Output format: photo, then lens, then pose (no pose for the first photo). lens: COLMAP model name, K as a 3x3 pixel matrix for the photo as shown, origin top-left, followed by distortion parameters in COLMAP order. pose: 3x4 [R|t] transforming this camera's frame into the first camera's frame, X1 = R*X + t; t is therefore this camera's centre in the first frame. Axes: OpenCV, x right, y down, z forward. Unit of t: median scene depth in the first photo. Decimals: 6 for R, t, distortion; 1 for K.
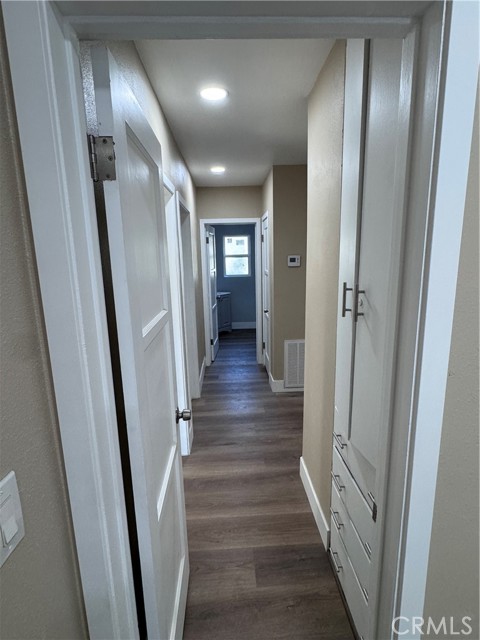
lens RADIAL K [[340.6, 0, 239.1], [0, 340.6, 321.5], [0, 0, 1]] dist [-0.002814, 0.002598]
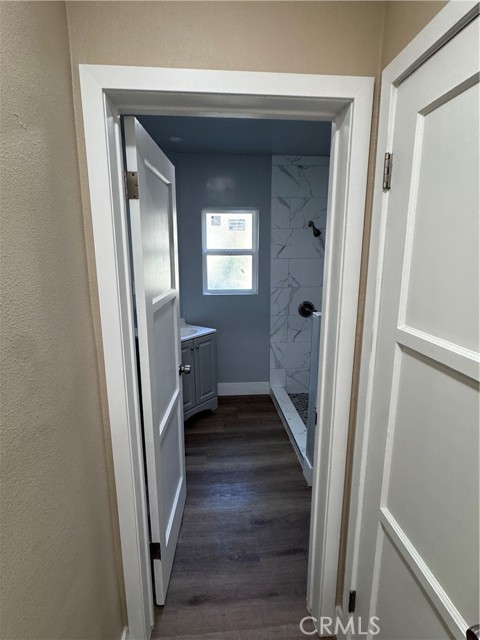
lens RADIAL K [[340.6, 0, 239.2], [0, 340.6, 319.7], [0, 0, 1]] dist [-0.002814, 0.002598]
pose [[0.998233, 0.011587, 0.058283, -0.020726], [-0.011753, 0.999928, 0.002507, -0.097268], [-0.058250, -0.003188, 0.998297, 0.511423]]
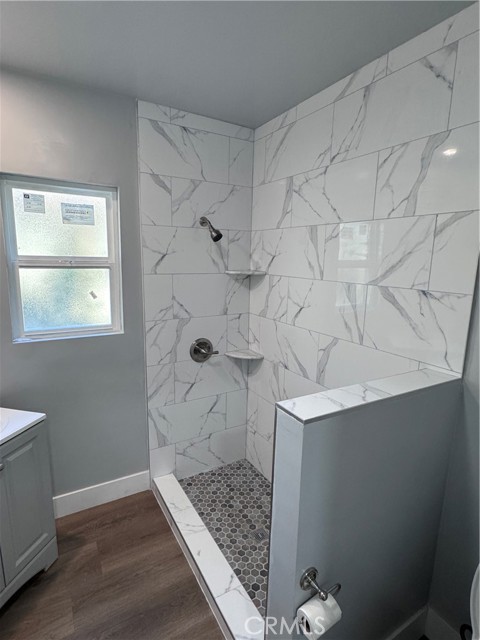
lens RADIAL K [[340.6, 0, 241.4], [0, 340.6, 317.4], [0, 0, 1]] dist [-0.002814, 0.002598]
pose [[0.876505, -0.037845, 0.479903, -0.016583], [0.048447, 0.998778, -0.009721, -0.139960], [-0.478949, 0.031770, 0.877268, 0.698644]]
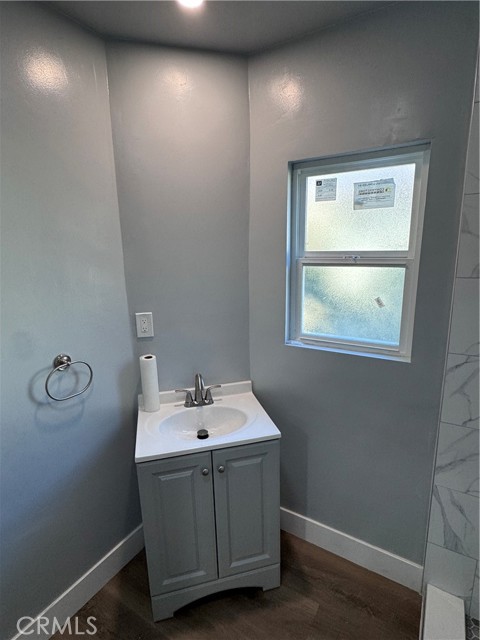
lens RADIAL K [[340.6, 0, 237.1], [0, 340.6, 320.5], [0, 0, 1]] dist [-0.002814, 0.002598]
pose [[0.831792, 0.127563, -0.540231, 0.055794], [-0.108935, 0.991824, 0.066468, -0.161150], [0.544293, 0.003562, 0.838887, 0.782219]]
